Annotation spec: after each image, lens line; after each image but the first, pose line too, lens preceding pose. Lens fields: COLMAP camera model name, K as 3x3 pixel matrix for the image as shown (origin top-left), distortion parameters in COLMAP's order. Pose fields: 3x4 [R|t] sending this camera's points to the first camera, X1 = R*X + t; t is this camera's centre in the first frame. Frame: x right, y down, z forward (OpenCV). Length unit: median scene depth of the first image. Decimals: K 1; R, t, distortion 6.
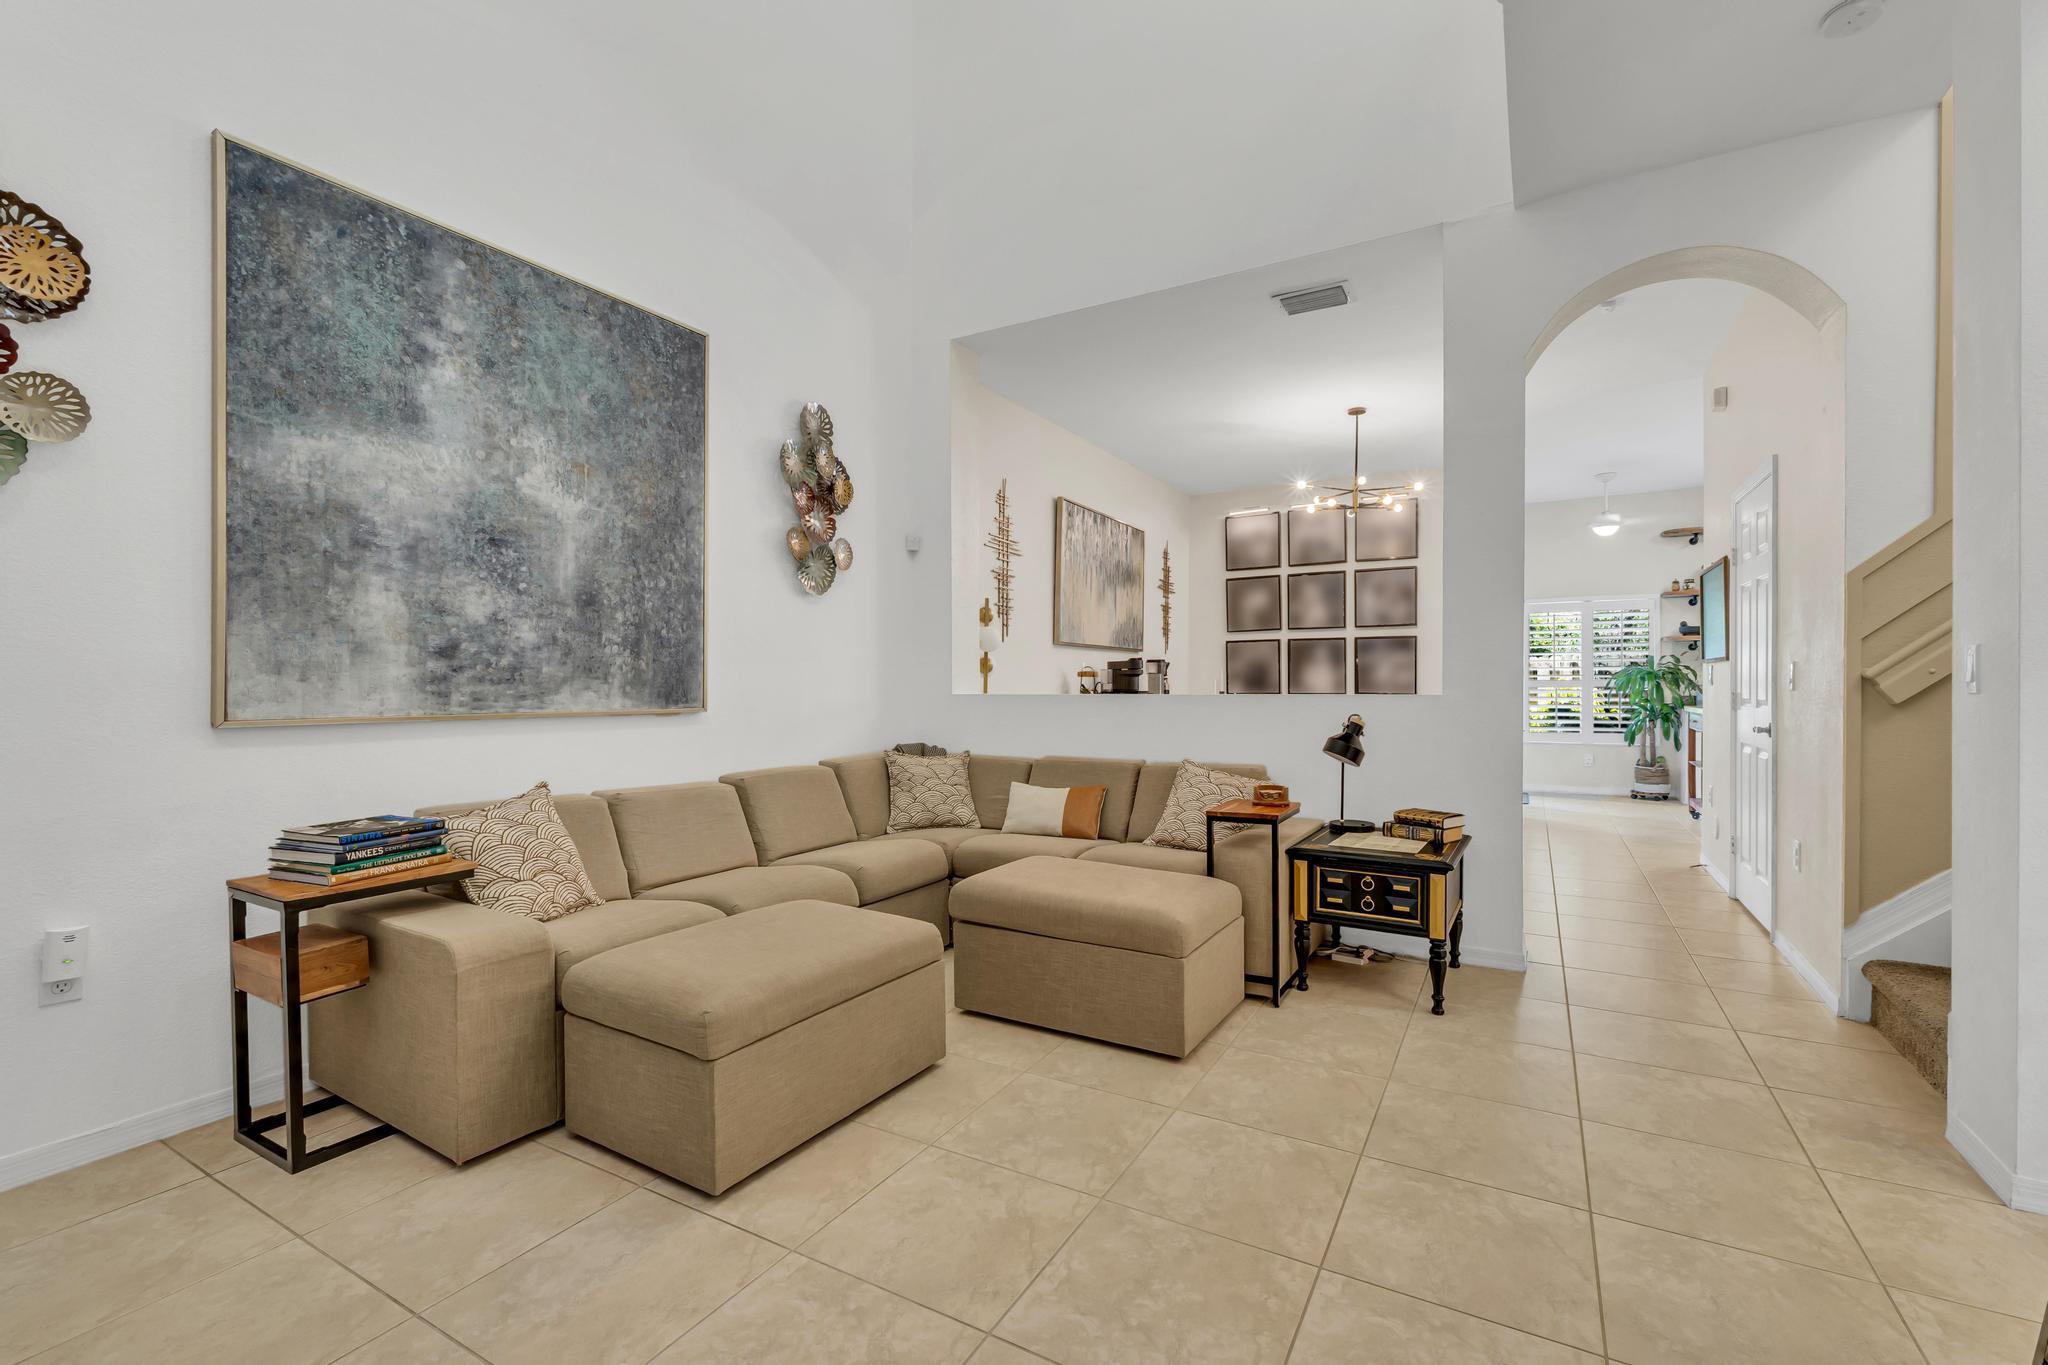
lens RADIAL K [[873.6, 0, 1034.4], [0, 873.6, 699.9], [0, 0, 1]] dist [-0.001729, 0.000150]
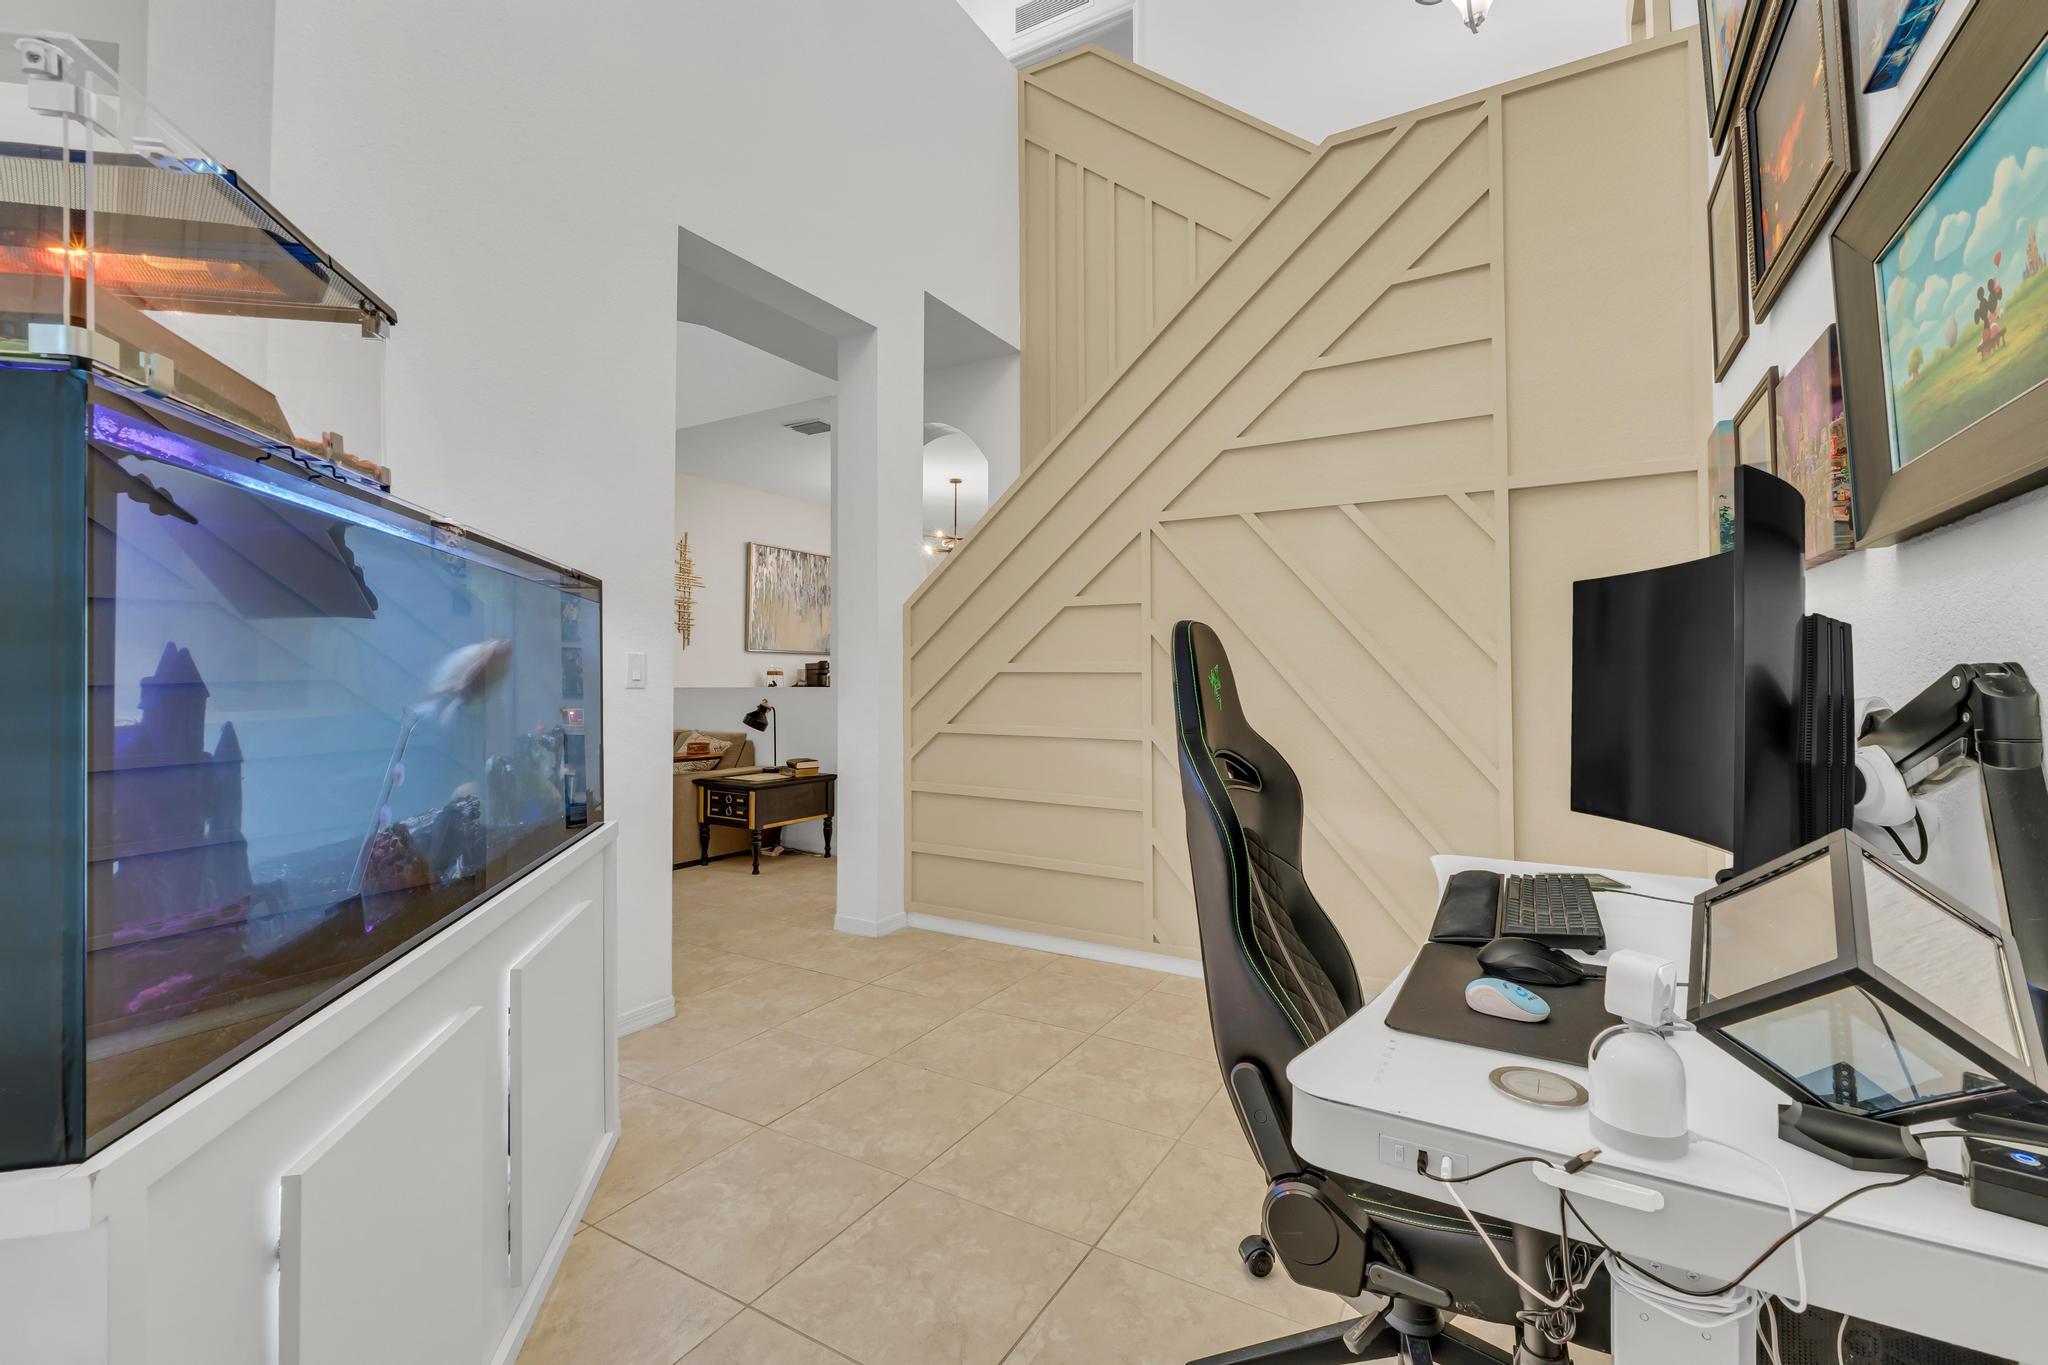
lens RADIAL K [[873.6, 0, 1056.7], [0, 873.6, 676.1], [0, 0, 1]] dist [-0.001729, 0.000150]
pose [[0.999998, -0.002037, 0.000285, 0.406464], [0.002043, 0.999766, -0.021552, 0.003908], [-0.000241, 0.021553, 0.999768, -0.277407]]
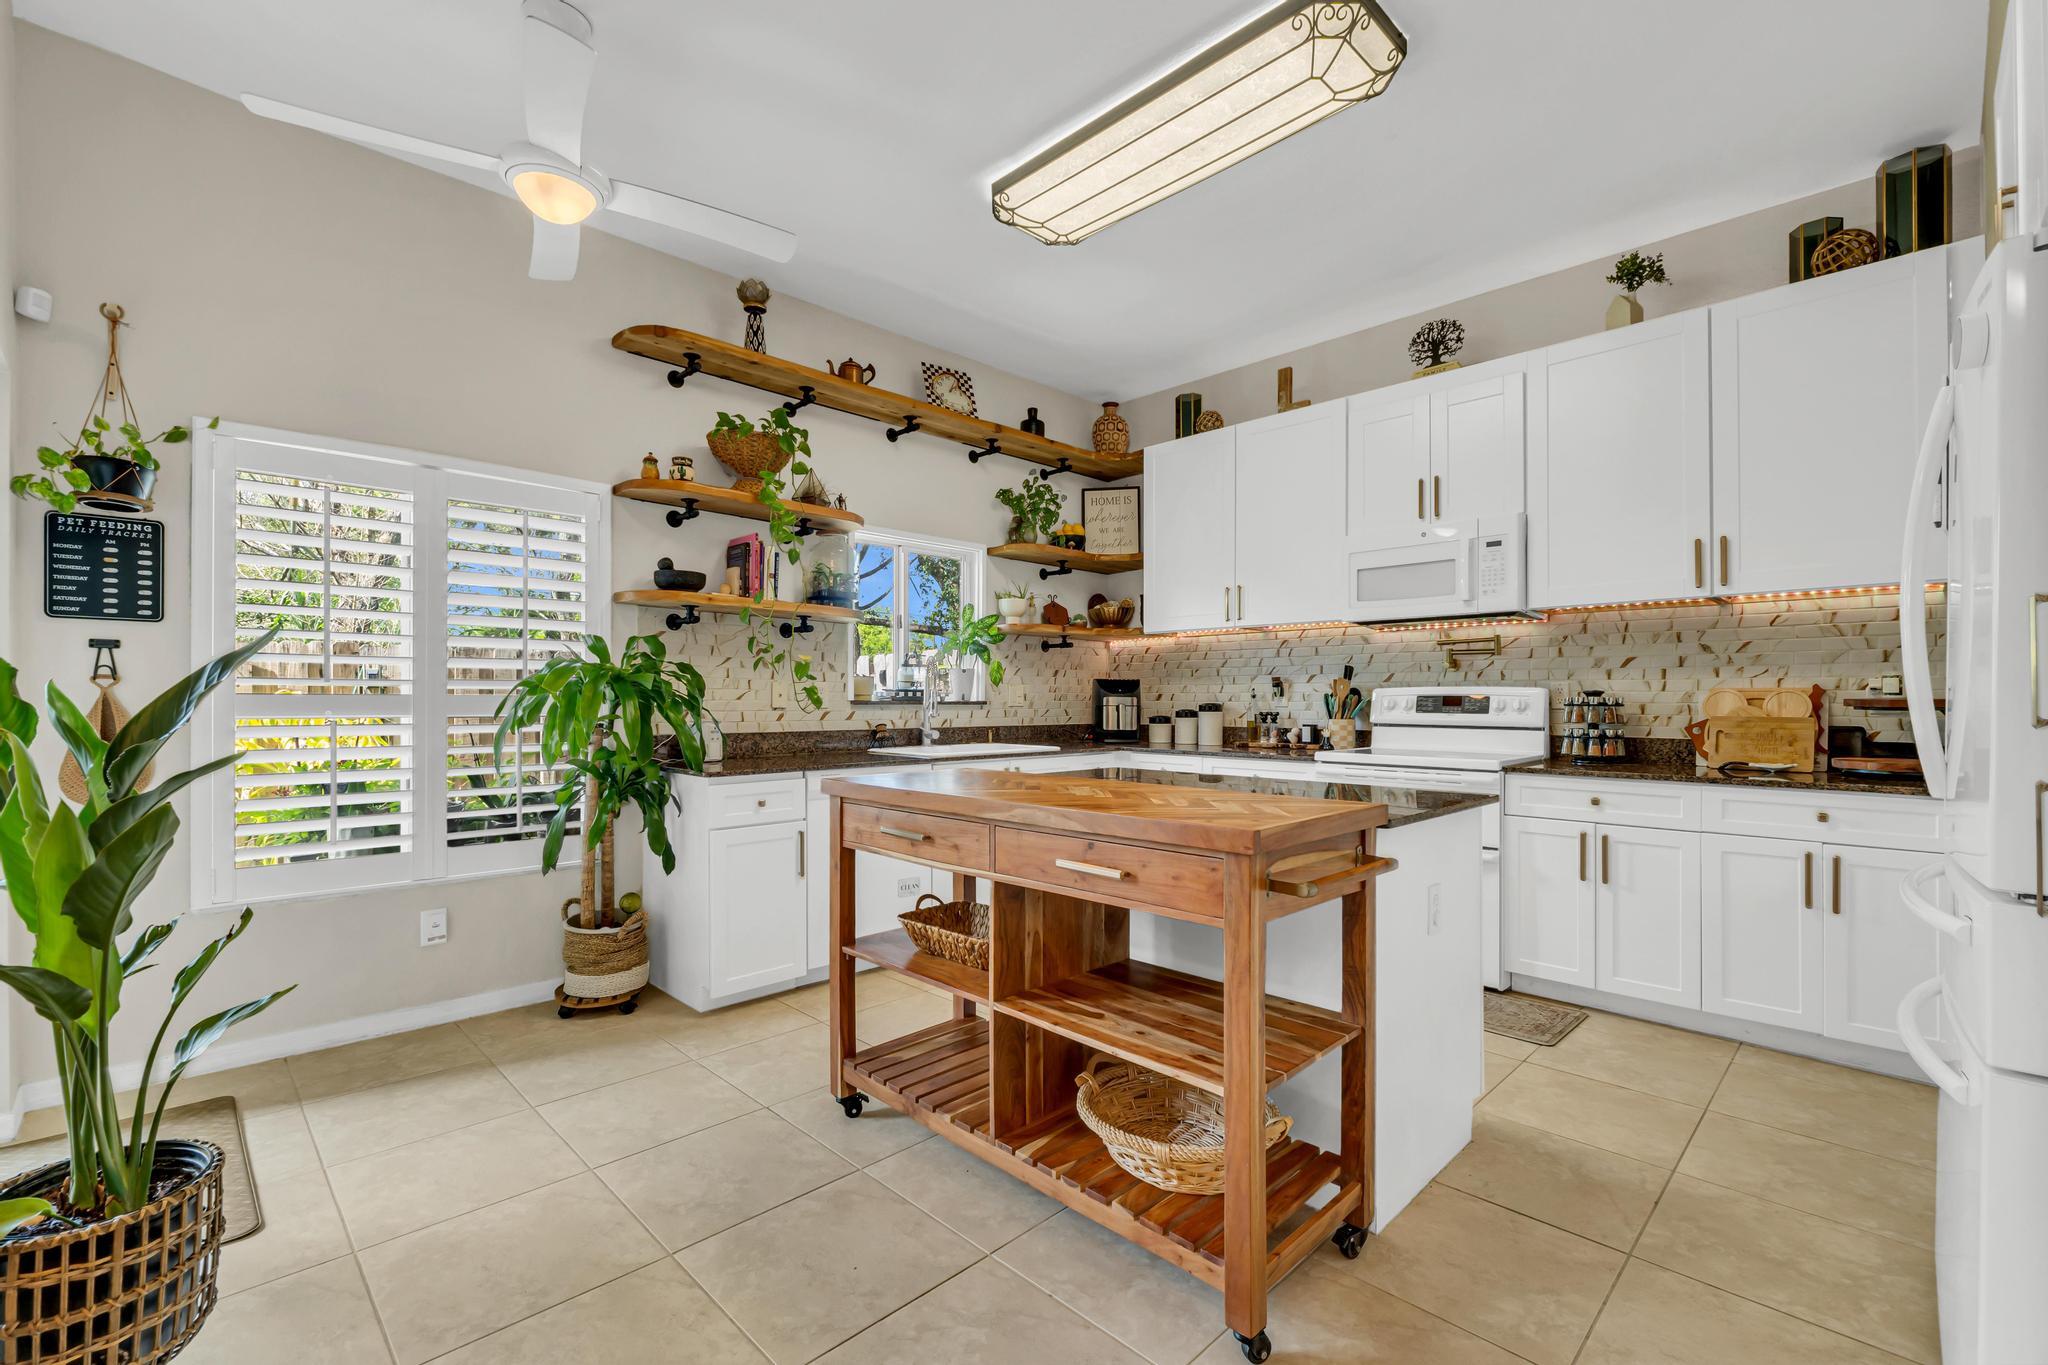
lens RADIAL K [[873.6, 0, 1022.4], [0, 873.6, 687.5], [0, 0, 1]] dist [-0.001729, 0.000150]
pose [[0.262842, 0.016294, 0.964701, 0.415758], [0.022144, 0.999492, -0.022915, -0.015399], [-0.964585, 0.027386, 0.262348, 0.783076]]
